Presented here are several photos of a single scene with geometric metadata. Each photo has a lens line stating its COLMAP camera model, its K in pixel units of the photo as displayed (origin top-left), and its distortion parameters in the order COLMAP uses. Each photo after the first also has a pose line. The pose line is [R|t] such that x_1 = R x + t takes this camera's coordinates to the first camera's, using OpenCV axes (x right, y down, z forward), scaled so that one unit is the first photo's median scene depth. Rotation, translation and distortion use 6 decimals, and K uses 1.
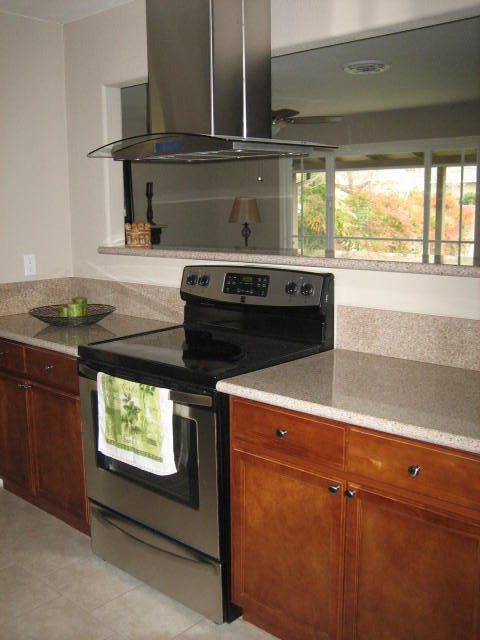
lens RADIAL K [[686.2, 0, 243.3], [0, 686.2, 320.1], [0, 0, 1]] dist [-0.076760, 0.000000]
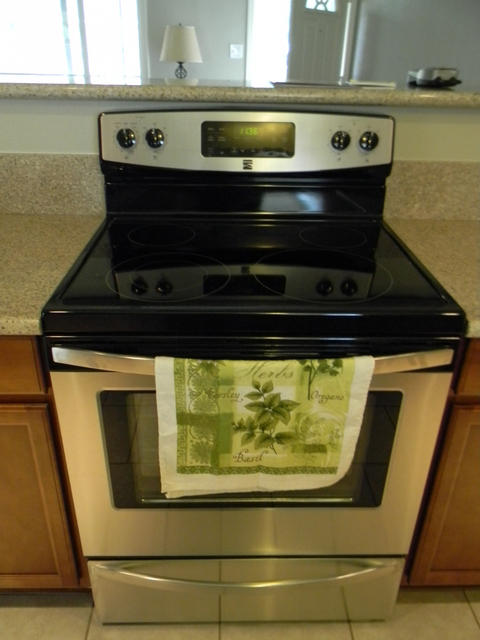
lens RADIAL K [[530.6, 0, 228.3], [0, 530.6, 312.9], [0, 0, 1]] dist [0.045664, -0.048183]
pose [[0.744299, -0.273374, 0.609332, -0.386915], [0.086857, 0.944258, 0.317542, -0.064950], [-0.662175, -0.183422, 0.726555, 0.688301]]
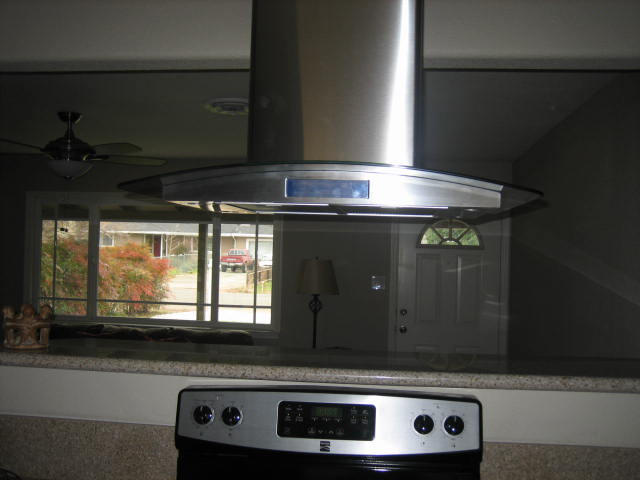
lens RADIAL K [[686.2, 0, 323.0], [0, 686.2, 237.1], [0, 0, 1]] dist [-0.076760, 0.000000]
pose [[0.810259, 0.049147, 0.584008, -0.395168], [0.063092, 0.983372, -0.170289, -0.119185], [-0.582667, 0.174824, 0.793685, 0.544240]]
